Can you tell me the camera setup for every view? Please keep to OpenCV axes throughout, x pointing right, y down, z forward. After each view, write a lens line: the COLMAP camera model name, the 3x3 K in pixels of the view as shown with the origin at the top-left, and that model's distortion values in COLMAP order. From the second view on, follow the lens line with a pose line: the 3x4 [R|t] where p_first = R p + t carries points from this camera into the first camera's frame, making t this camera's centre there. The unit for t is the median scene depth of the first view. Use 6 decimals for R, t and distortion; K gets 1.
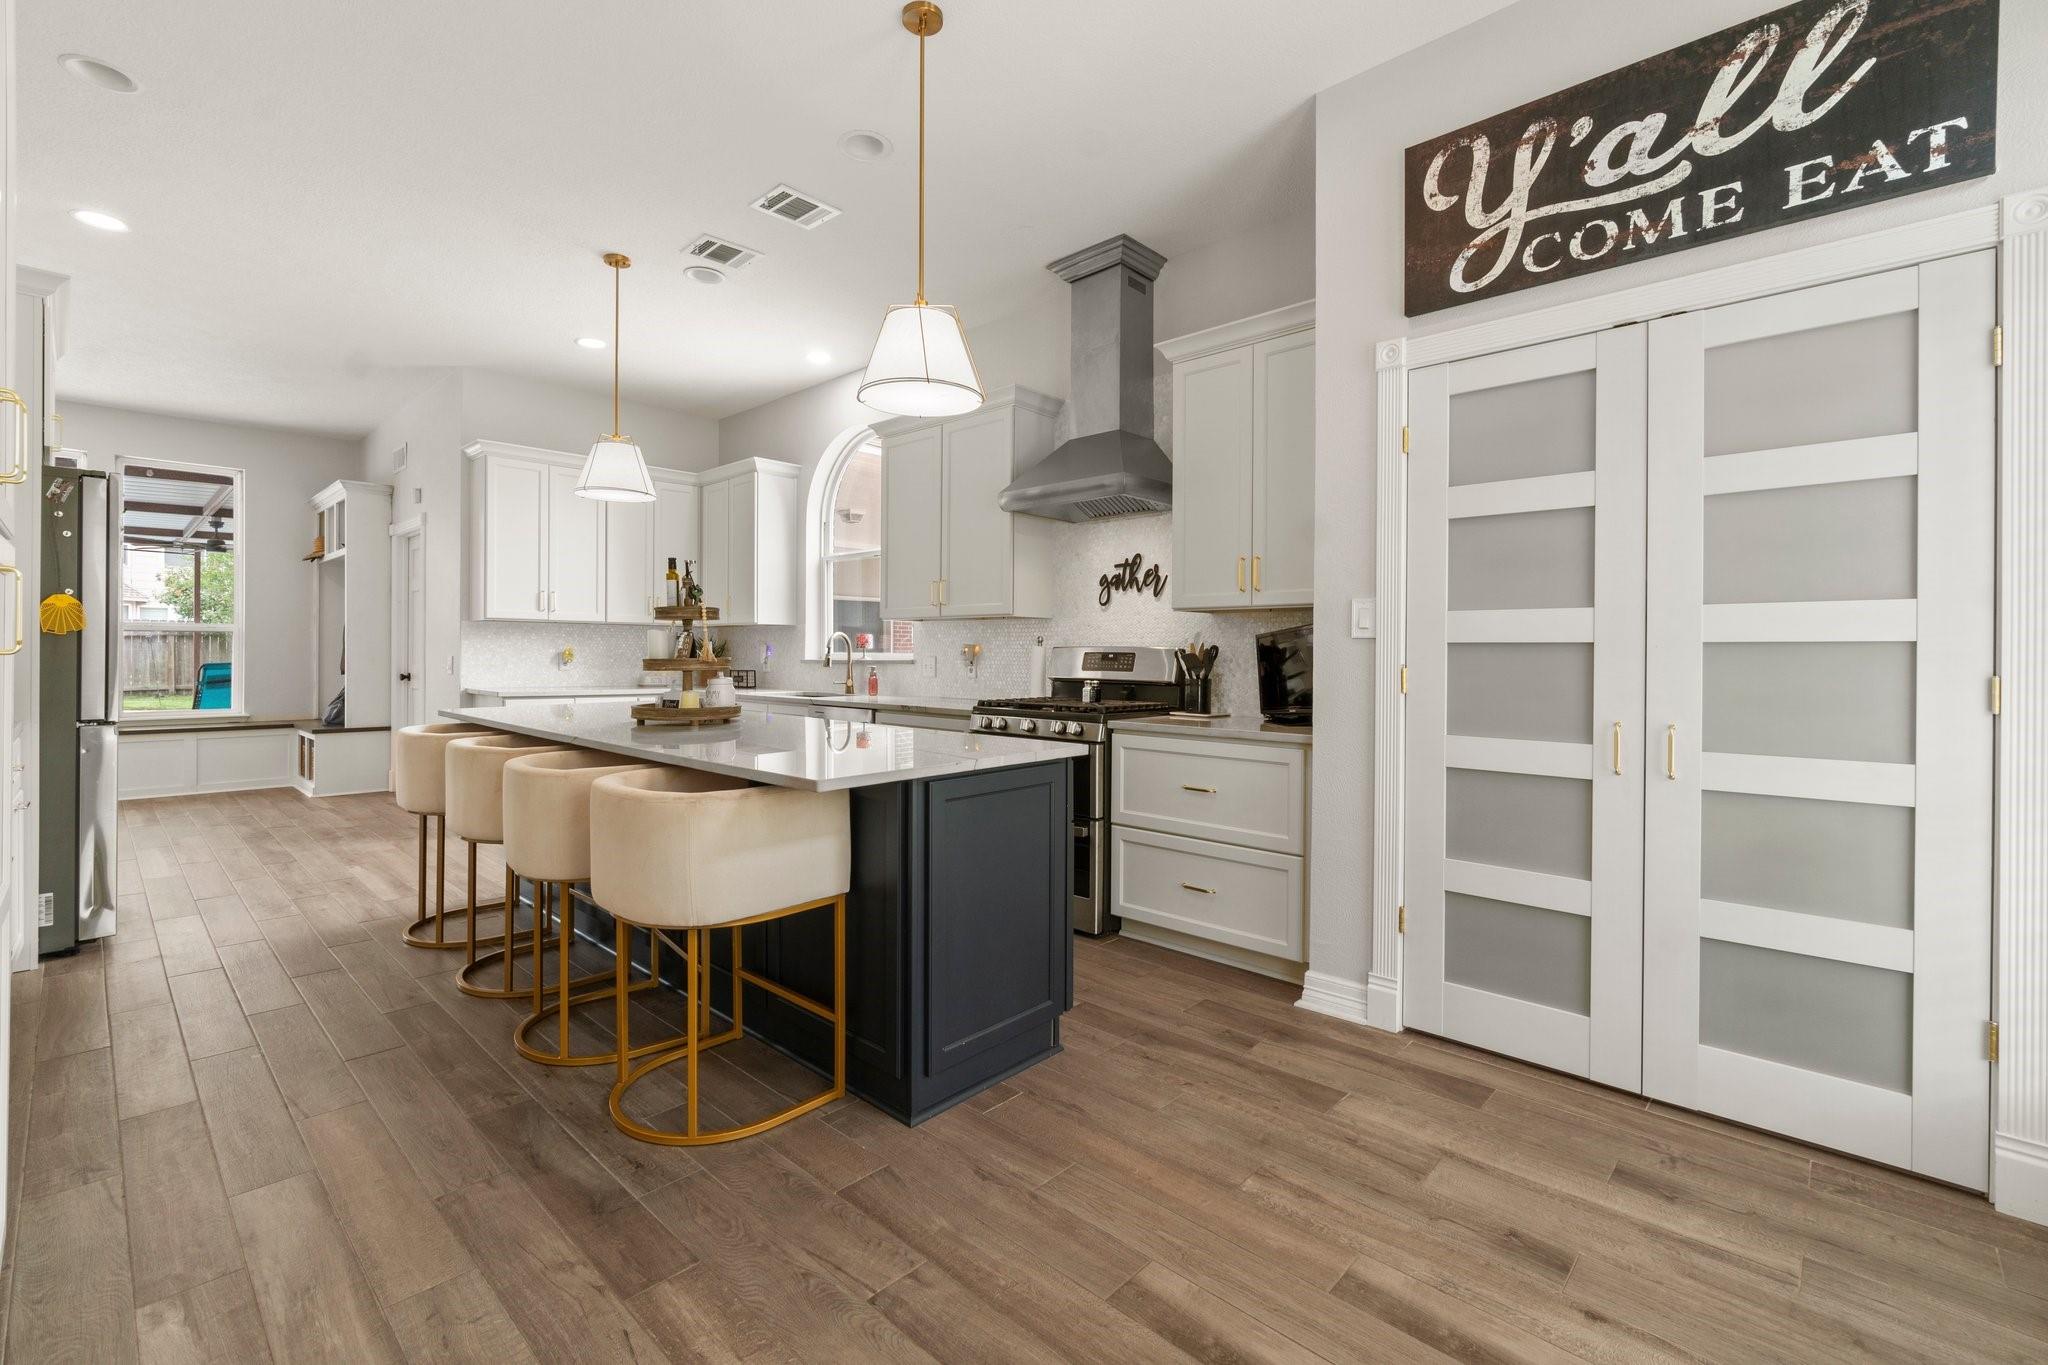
lens RADIAL K [[880.4, 0, 994.0], [0, 880.4, 659.7], [0, 0, 1]] dist [-0.002979, 0.000964]
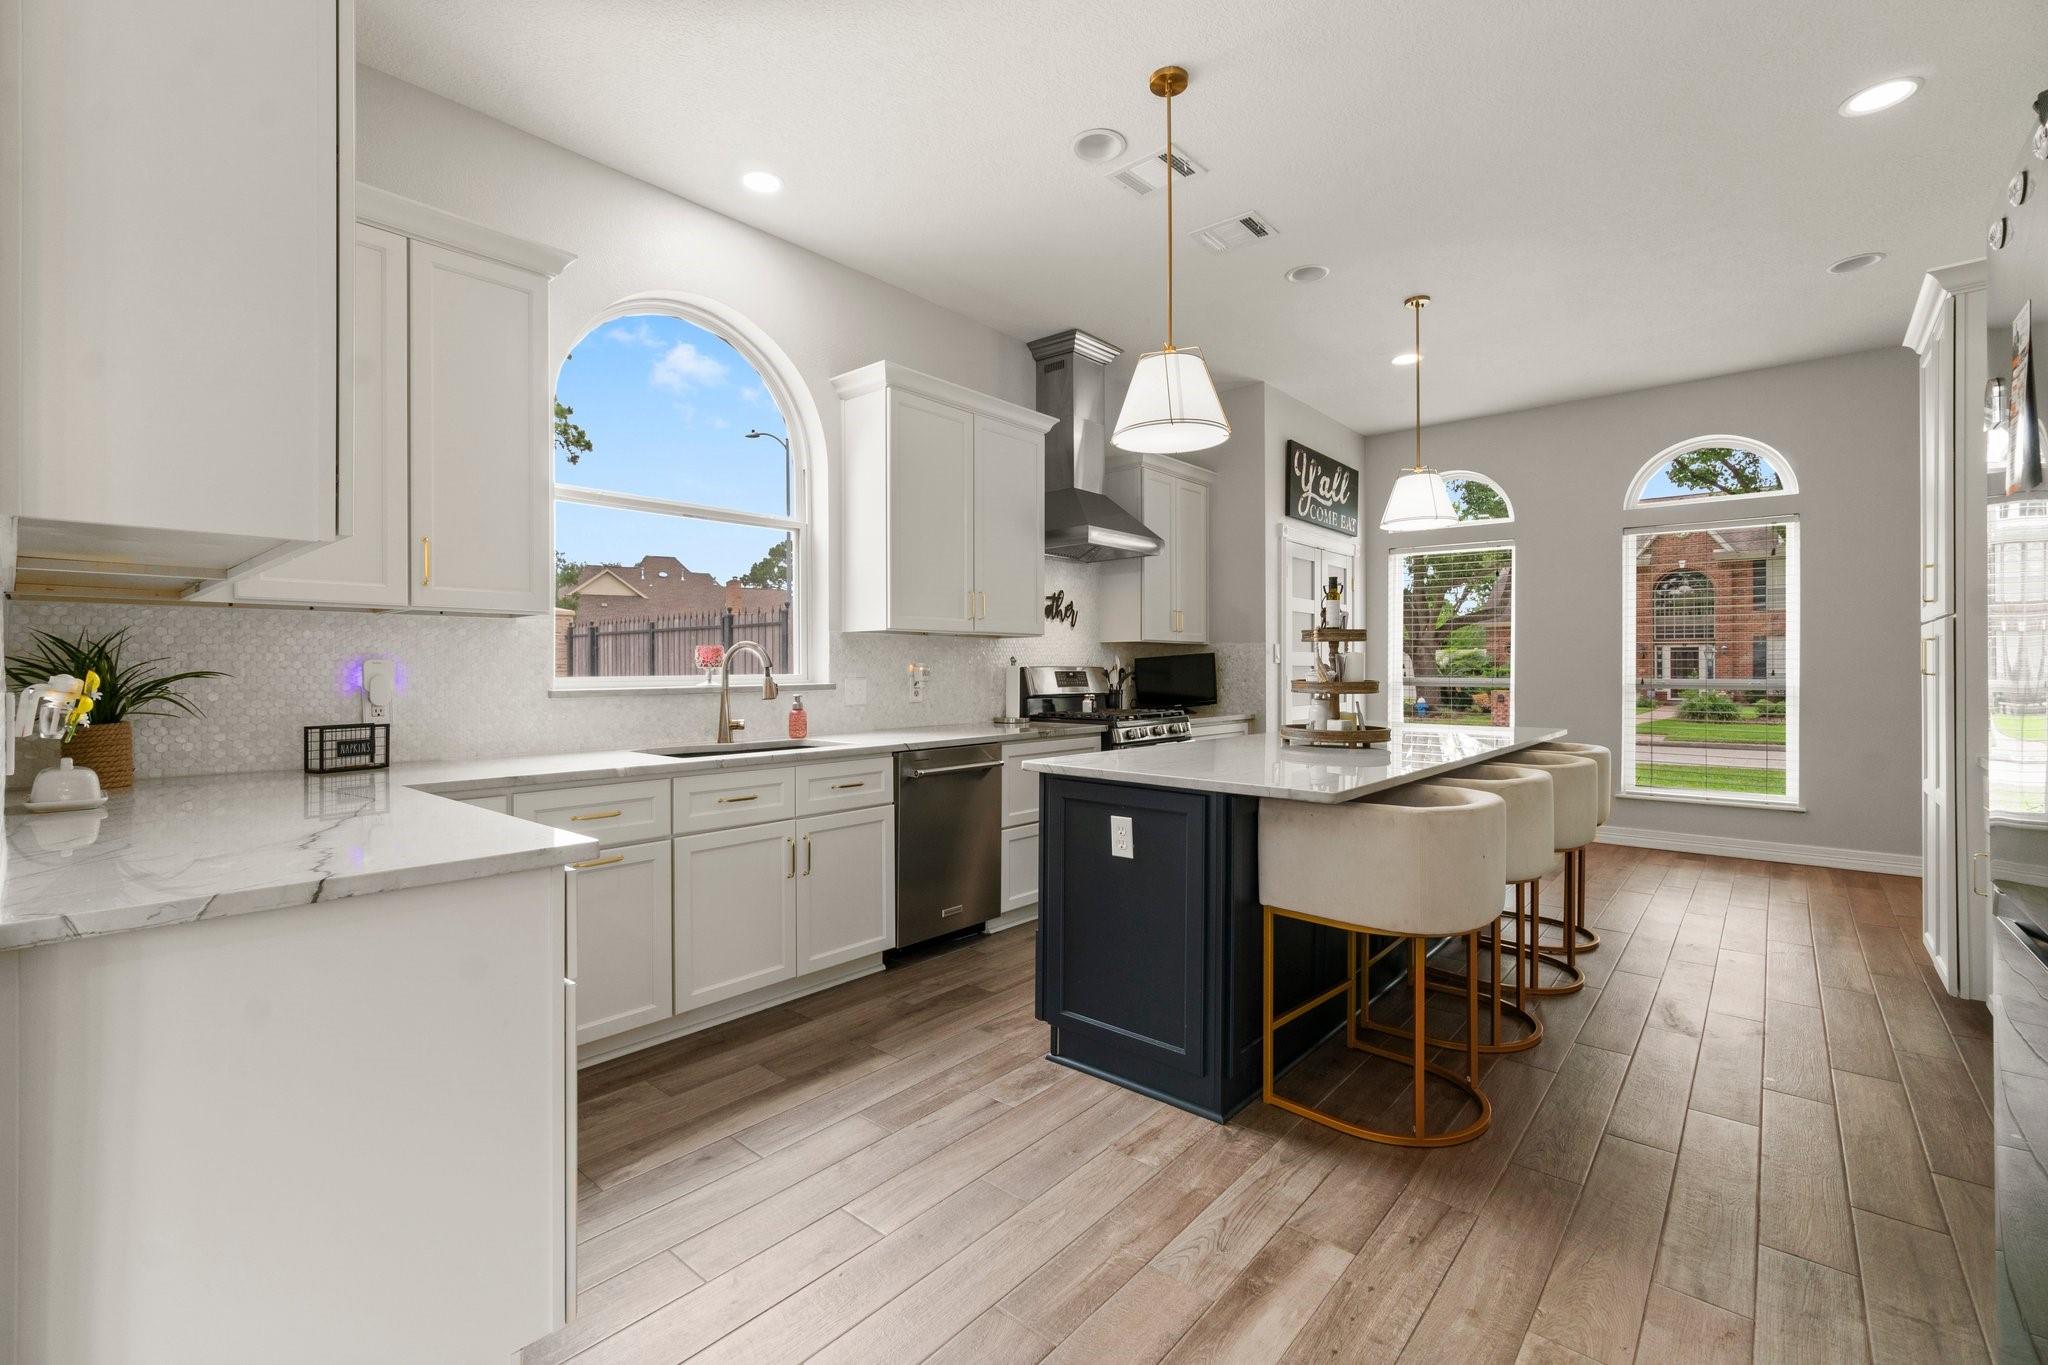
lens RADIAL K [[880.4, 0, 1009.4], [0, 880.4, 673.8], [0, 0, 1]] dist [-0.002979, 0.000964]
pose [[-0.046654, -0.008224, 0.998877, -1.058094], [0.007414, 0.999936, 0.008579, -0.015755], [-0.998884, 0.007806, -0.046590, 1.135711]]
